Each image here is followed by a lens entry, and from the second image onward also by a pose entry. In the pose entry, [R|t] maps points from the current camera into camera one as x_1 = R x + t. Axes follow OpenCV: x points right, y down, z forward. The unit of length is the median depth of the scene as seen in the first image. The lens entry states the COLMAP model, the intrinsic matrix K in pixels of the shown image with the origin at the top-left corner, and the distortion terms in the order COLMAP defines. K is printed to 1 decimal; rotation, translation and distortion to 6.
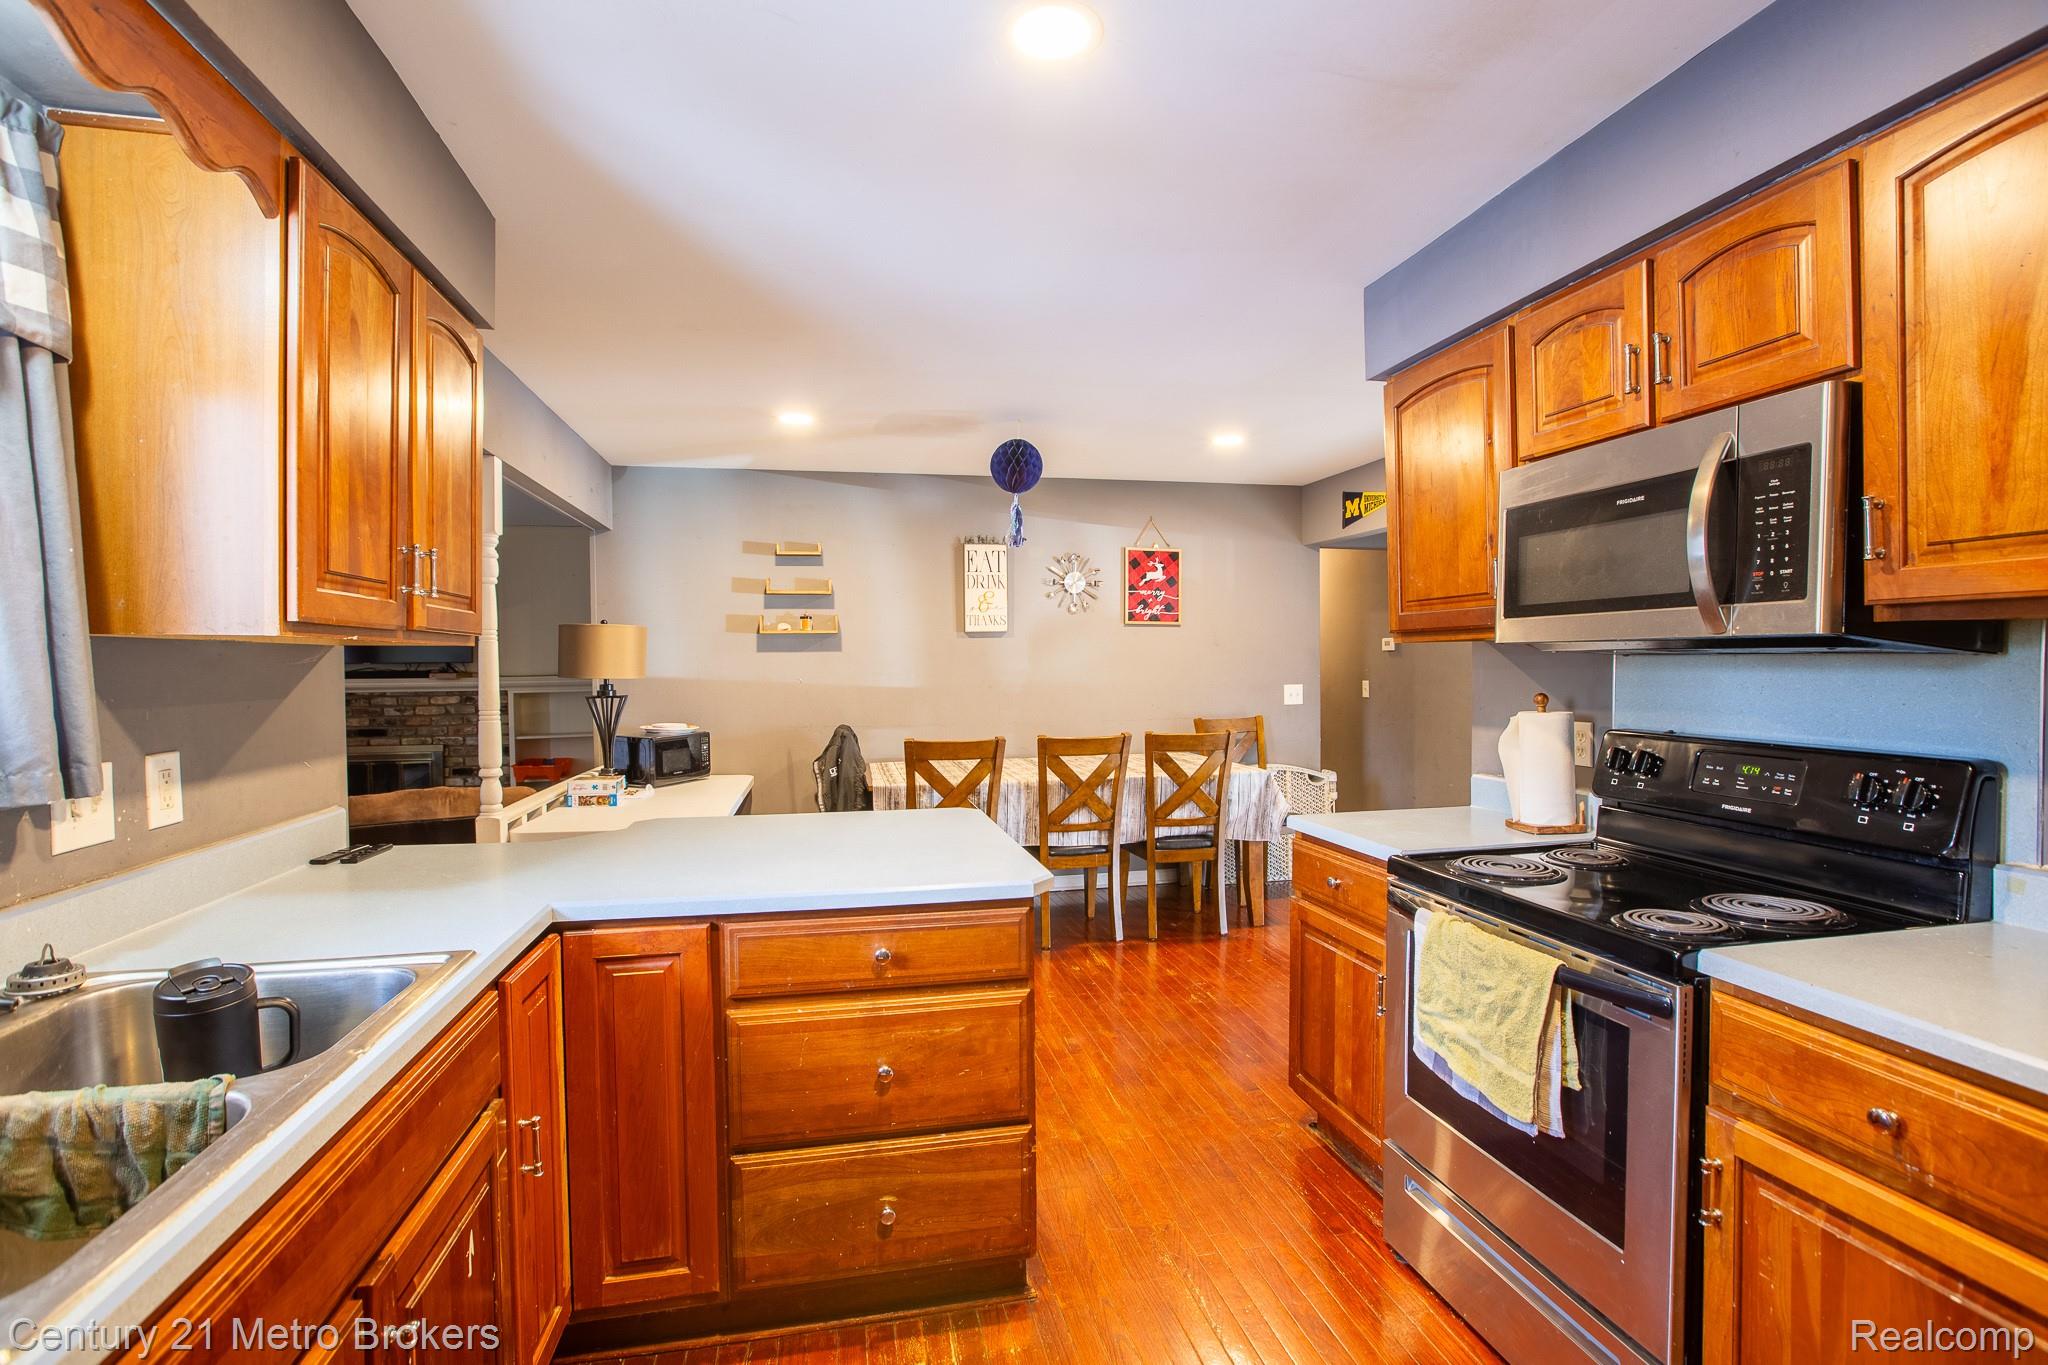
lens RADIAL K [[956.5, 0, 1022.8], [0, 956.5, 679.9], [0, 0, 1]] dist [-0.029861, 0.000158]
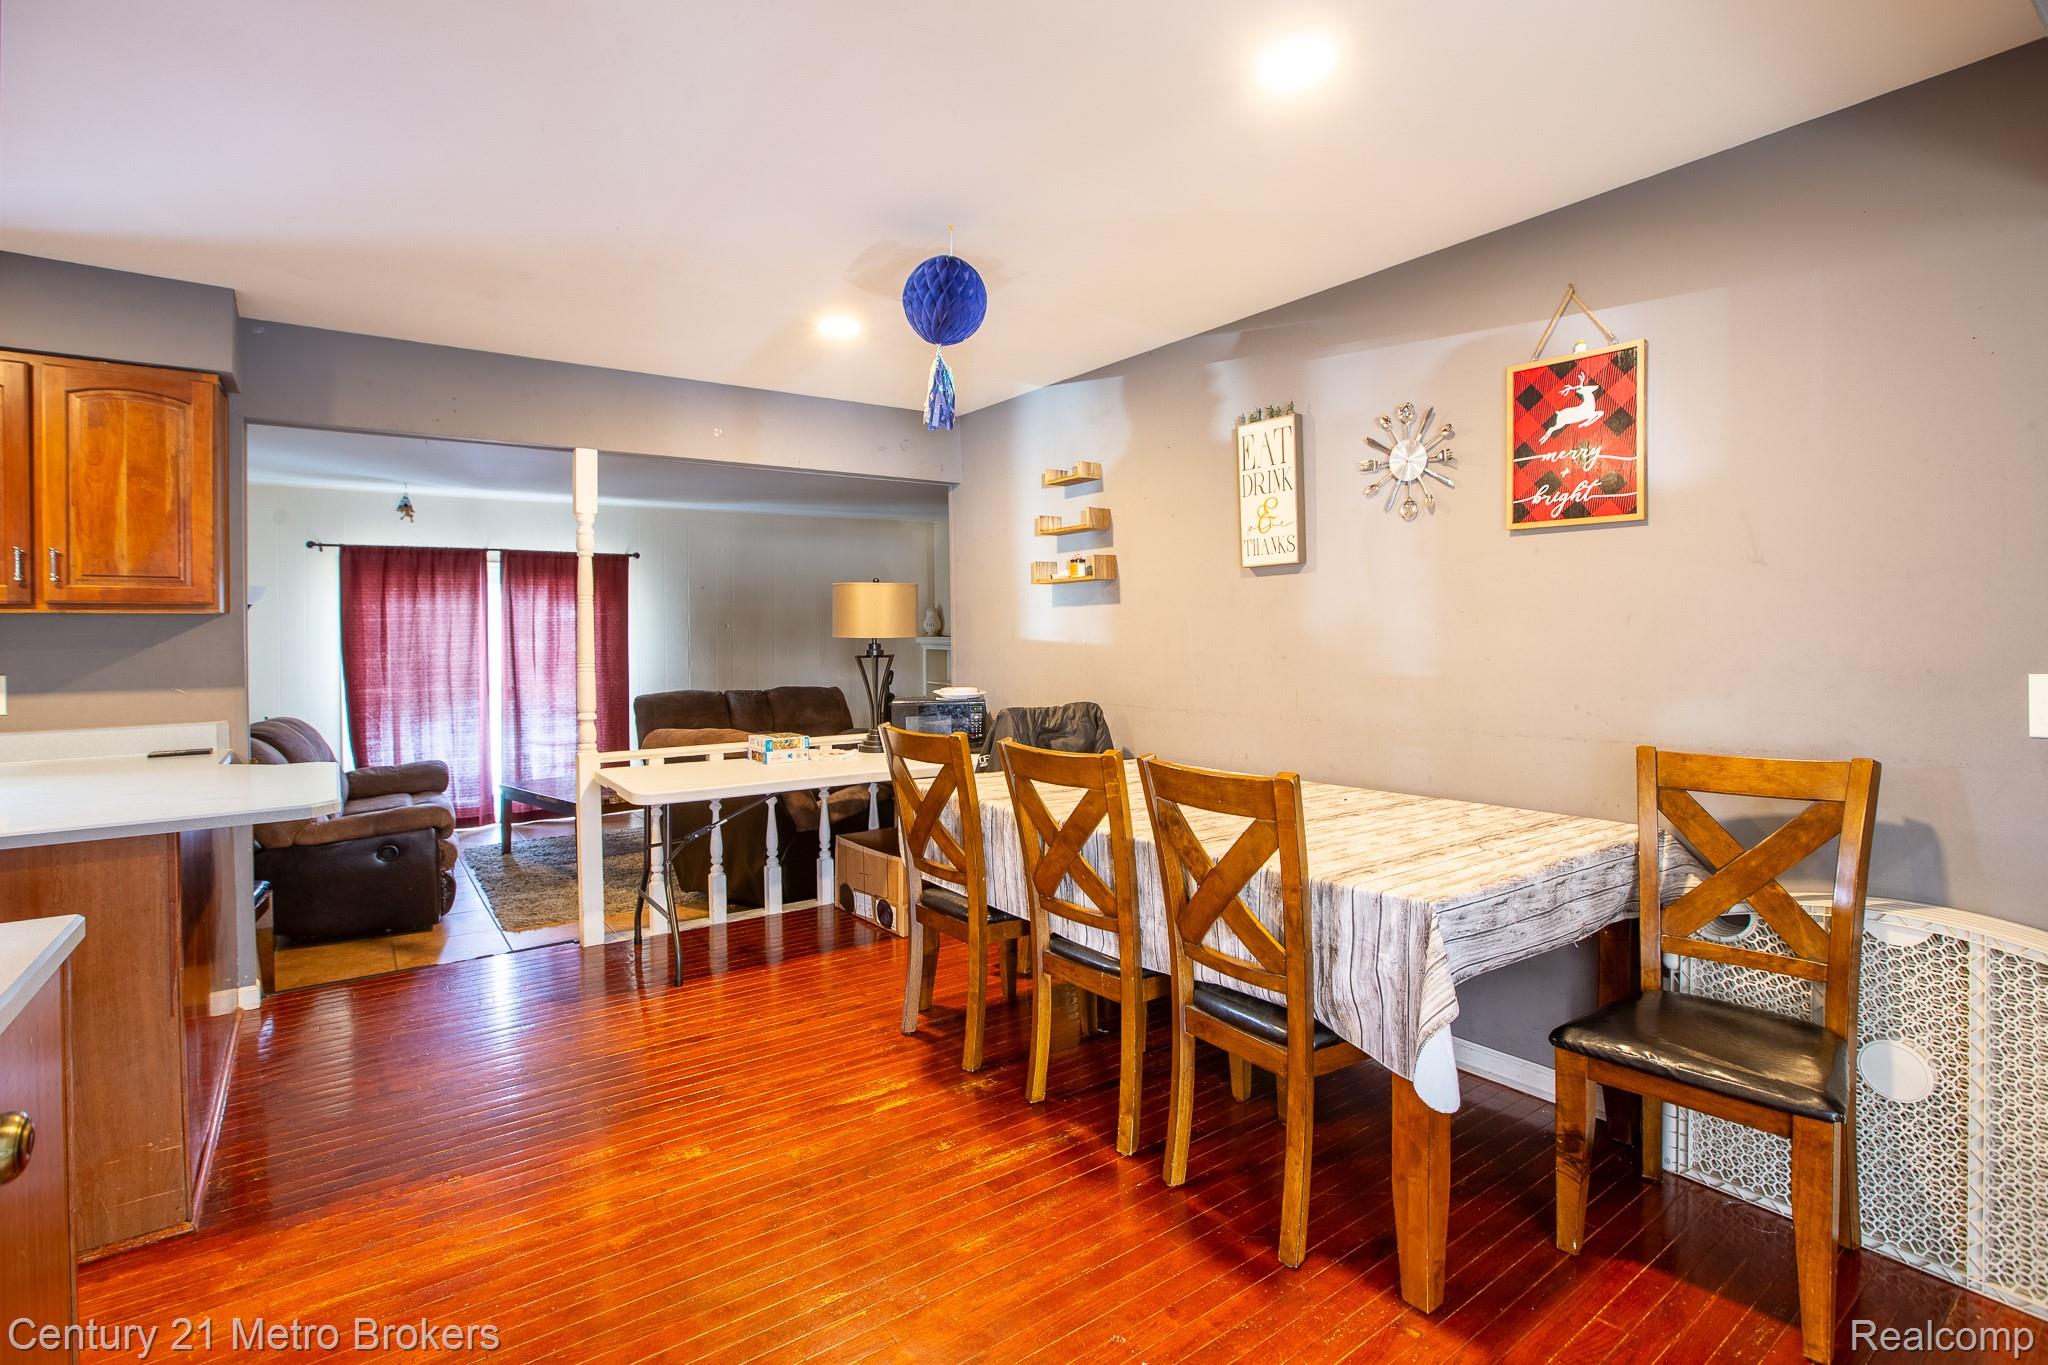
lens RADIAL K [[956.5, 0, 1018.4], [0, 956.5, 634.0], [0, 0, 1]] dist [-0.029861, 0.000158]
pose [[0.409423, 0.006196, -0.912324, 0.437080], [-0.006284, 0.999972, 0.003971, -0.007451], [0.912323, 0.004107, 0.409450, 0.589562]]
